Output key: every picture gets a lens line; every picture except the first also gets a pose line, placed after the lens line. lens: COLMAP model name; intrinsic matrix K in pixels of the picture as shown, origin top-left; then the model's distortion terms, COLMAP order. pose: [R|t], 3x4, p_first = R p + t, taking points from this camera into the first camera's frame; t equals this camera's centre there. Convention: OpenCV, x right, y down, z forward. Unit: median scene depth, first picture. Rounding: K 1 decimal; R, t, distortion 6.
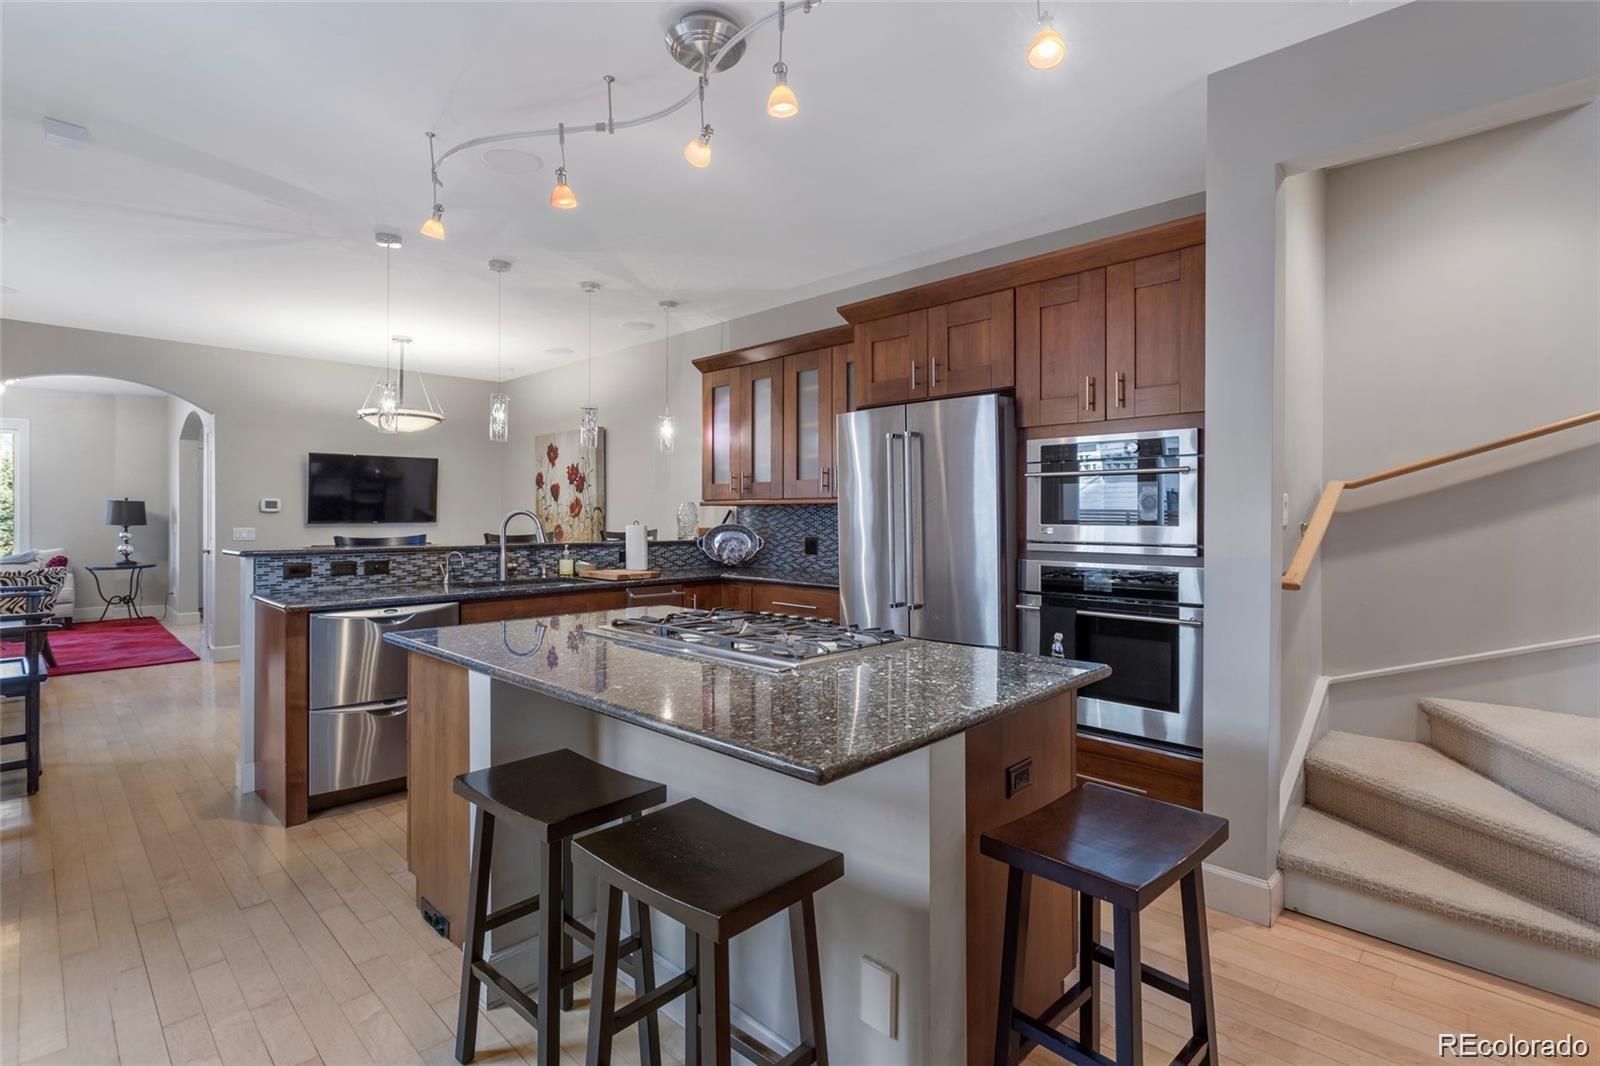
lens RADIAL K [[755.6, 0, 800.8], [0, 755.6, 519.3], [0, 0, 1]] dist [0.012619, 0.000079]
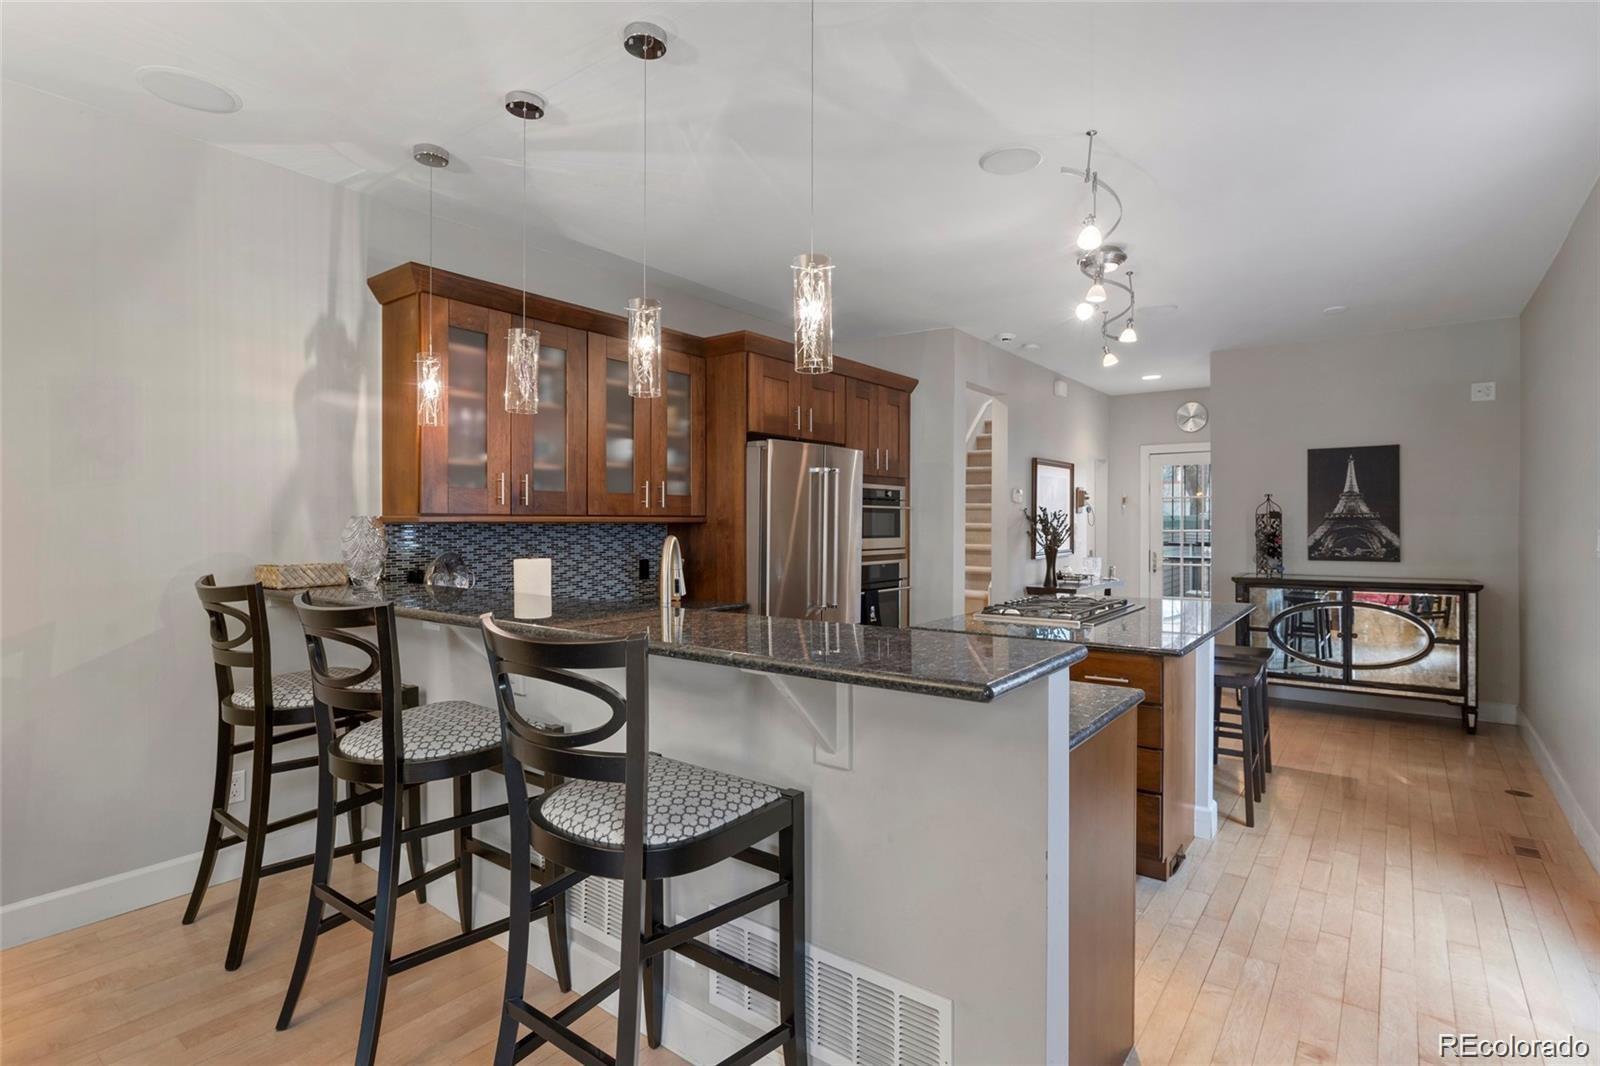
lens RADIAL K [[804.9, 0, 799.0], [0, 804.9, 528.1], [0, 0, 1]] dist [-0.001382, -0.000361]
pose [[-0.124364, -0.001060, 0.992236, -1.009424], [0.010039, 0.999947, 0.002326, -0.015440], [-0.992186, 0.010251, -0.124347, 1.039049]]
